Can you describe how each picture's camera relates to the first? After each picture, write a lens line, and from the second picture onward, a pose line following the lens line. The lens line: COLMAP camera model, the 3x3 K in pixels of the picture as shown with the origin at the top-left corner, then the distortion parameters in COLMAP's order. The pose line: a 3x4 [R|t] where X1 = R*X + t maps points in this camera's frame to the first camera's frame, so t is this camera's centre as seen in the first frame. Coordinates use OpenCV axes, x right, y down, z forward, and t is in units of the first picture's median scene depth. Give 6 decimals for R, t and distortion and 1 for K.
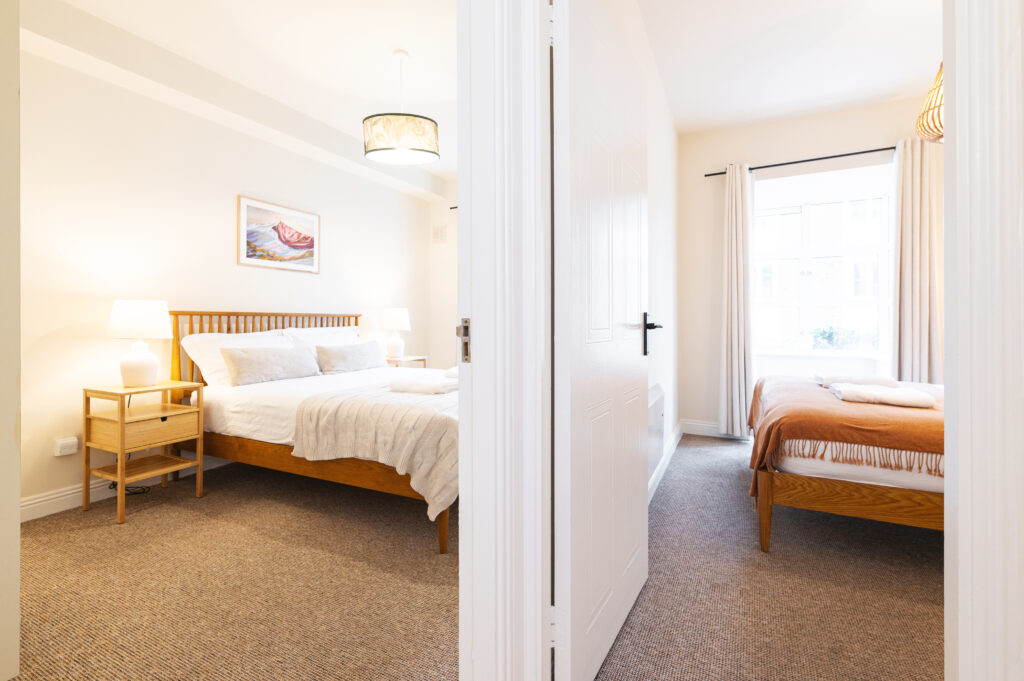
lens RADIAL K [[438.9, 0, 509.6], [0, 438.9, 314.4], [0, 0, 1]] dist [0.000147, 0.000134]
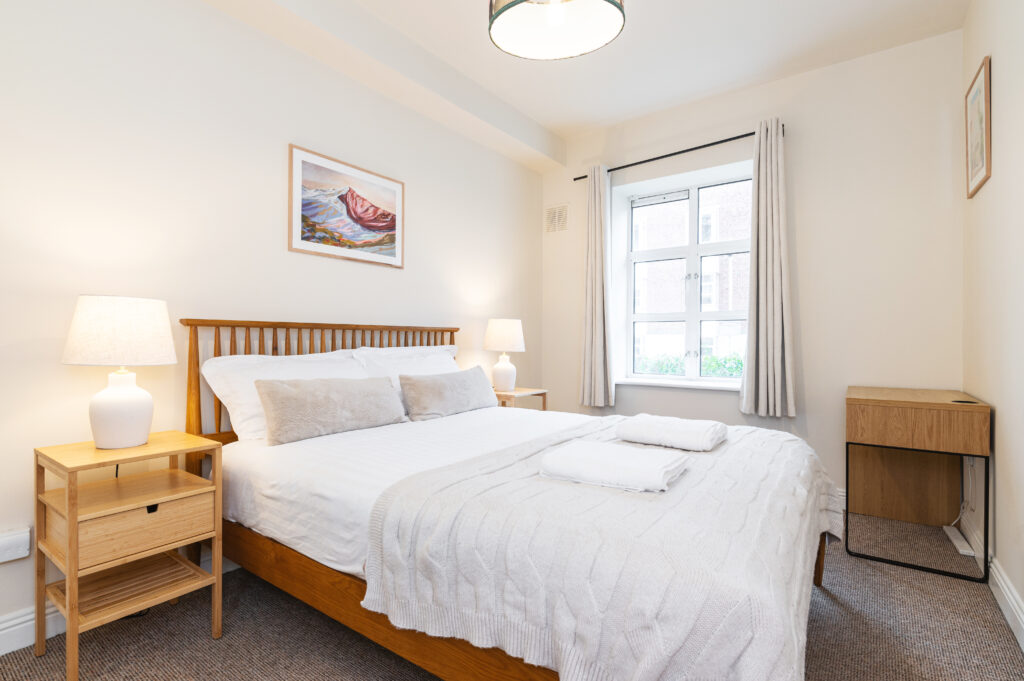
lens RADIAL K [[485.4, 0, 508.1], [0, 485.4, 336.8], [0, 0, 1]] dist [-0.002341, 0.000464]
pose [[0.984550, 0.007980, -0.174919, -0.156282], [-0.006163, 0.999921, 0.010930, 0.005516], [0.174993, -0.009683, 0.984522, 0.317748]]
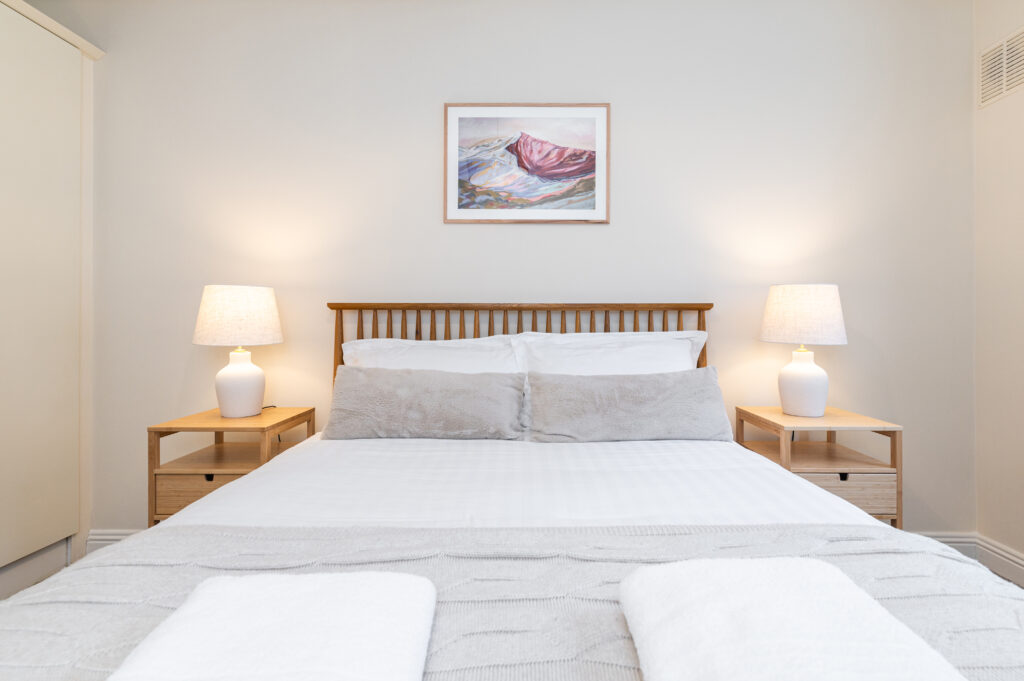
lens RADIAL K [[490.3, 0, 502.1], [0, 490.3, 320.8], [0, 0, 1]] dist [0.000239, 0.001174]
pose [[0.436923, 0.007776, -0.899465, 0.008375], [0.011903, 0.999825, 0.014426, 0.008501], [0.899420, -0.017010, 0.436754, 0.729865]]
